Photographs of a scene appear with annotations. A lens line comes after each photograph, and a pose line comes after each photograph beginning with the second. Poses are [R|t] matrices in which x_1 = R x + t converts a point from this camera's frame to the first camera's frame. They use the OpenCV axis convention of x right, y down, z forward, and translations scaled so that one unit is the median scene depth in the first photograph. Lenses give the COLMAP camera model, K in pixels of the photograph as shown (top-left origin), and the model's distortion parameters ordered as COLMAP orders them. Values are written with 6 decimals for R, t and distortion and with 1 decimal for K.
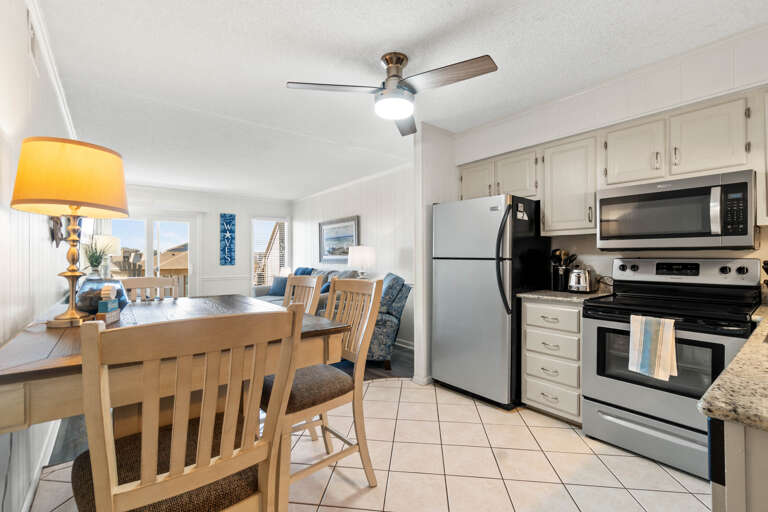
lens RADIAL K [[343.5, 0, 384.0], [0, 343.5, 256.0], [0, 0, 1]] dist [-0.000837, 0.000026]
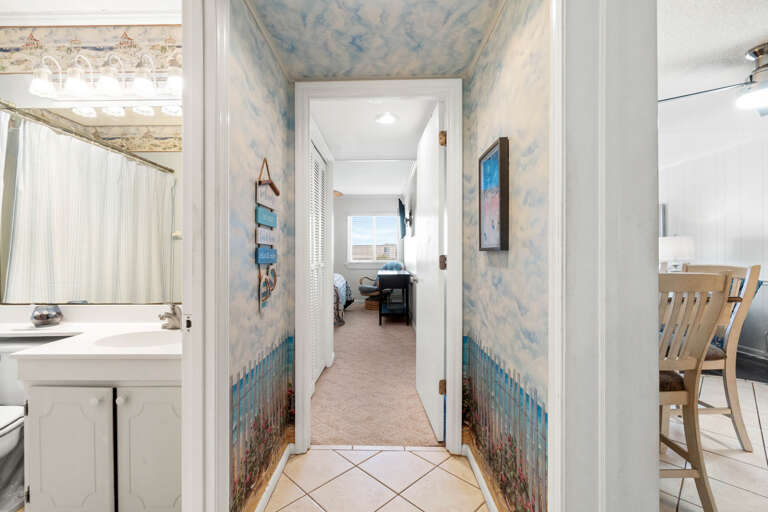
lens RADIAL K [[343.5, 0, 384.0], [0, 343.5, 256.0], [0, 0, 1]] dist [-0.000837, 0.000026]
pose [[0.770267, 0.001350, -0.637720, -0.167886], [0.005735, 0.999943, 0.009045, 0.016319], [0.637695, -0.010625, 0.770215, -0.436294]]
